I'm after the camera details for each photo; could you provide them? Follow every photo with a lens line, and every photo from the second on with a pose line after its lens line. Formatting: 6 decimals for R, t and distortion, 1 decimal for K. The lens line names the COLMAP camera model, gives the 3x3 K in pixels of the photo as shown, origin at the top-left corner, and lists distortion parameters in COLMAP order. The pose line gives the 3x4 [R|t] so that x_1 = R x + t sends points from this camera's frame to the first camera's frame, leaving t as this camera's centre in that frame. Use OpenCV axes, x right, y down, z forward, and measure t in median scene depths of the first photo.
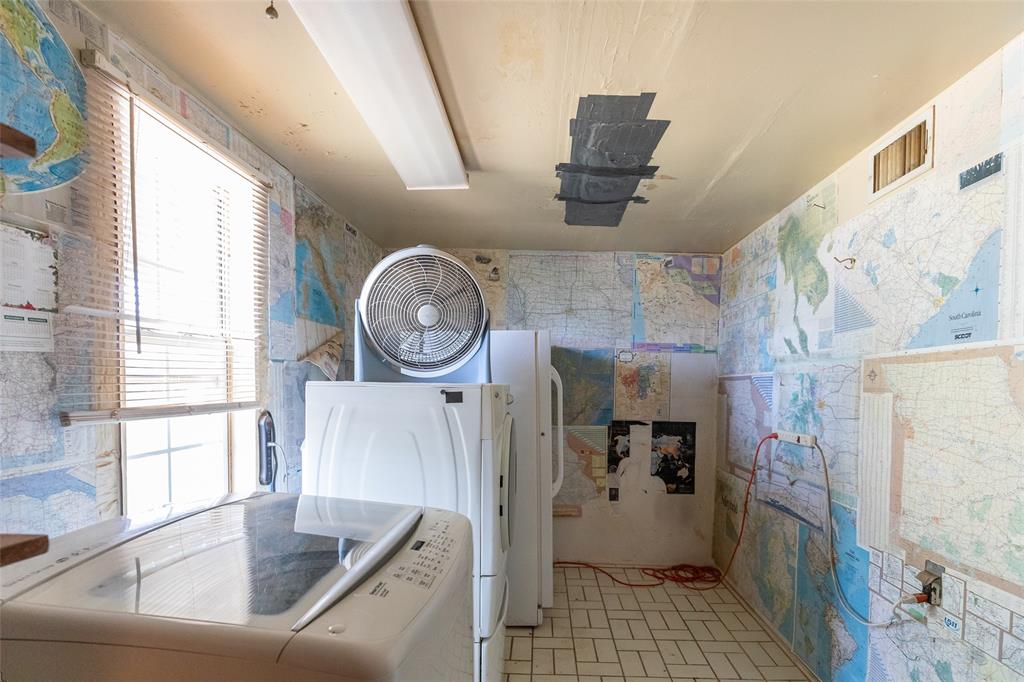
lens RADIAL K [[463.3, 0, 522.1], [0, 463.3, 389.6], [0, 0, 1]] dist [0.006807, -0.000731]
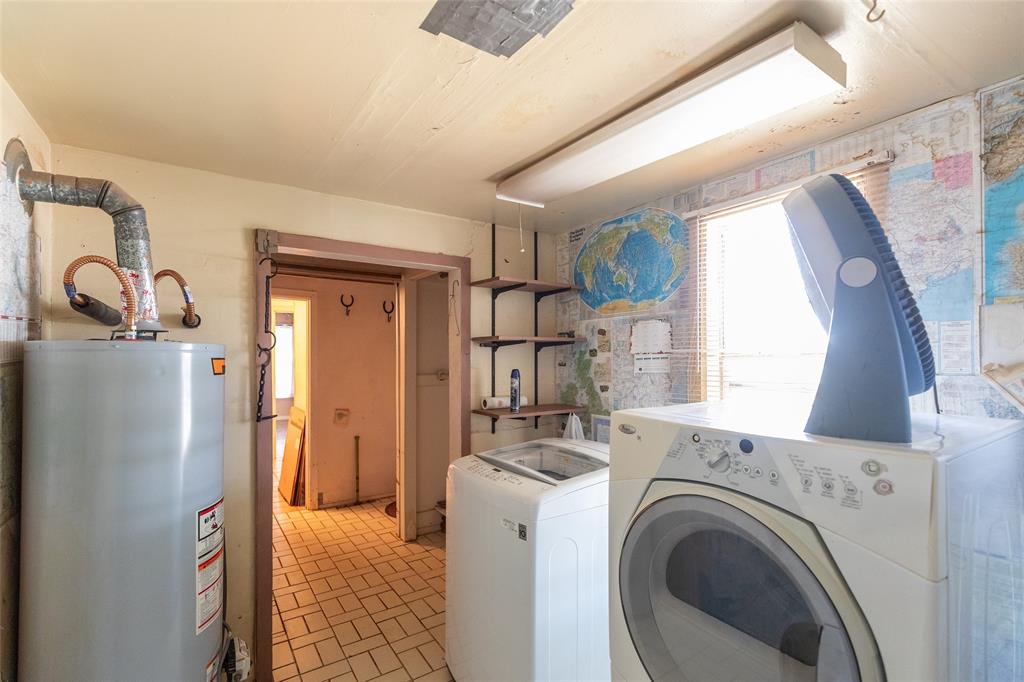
lens RADIAL K [[463.3, 0, 510.5], [0, 463.3, 348.9], [0, 0, 1]] dist [0.006807, -0.000731]
pose [[-0.808650, -0.010190, -0.588202, 0.805451], [-0.014474, 0.999892, 0.002575, -0.180917], [0.588112, 0.010596, -0.808710, 2.265262]]
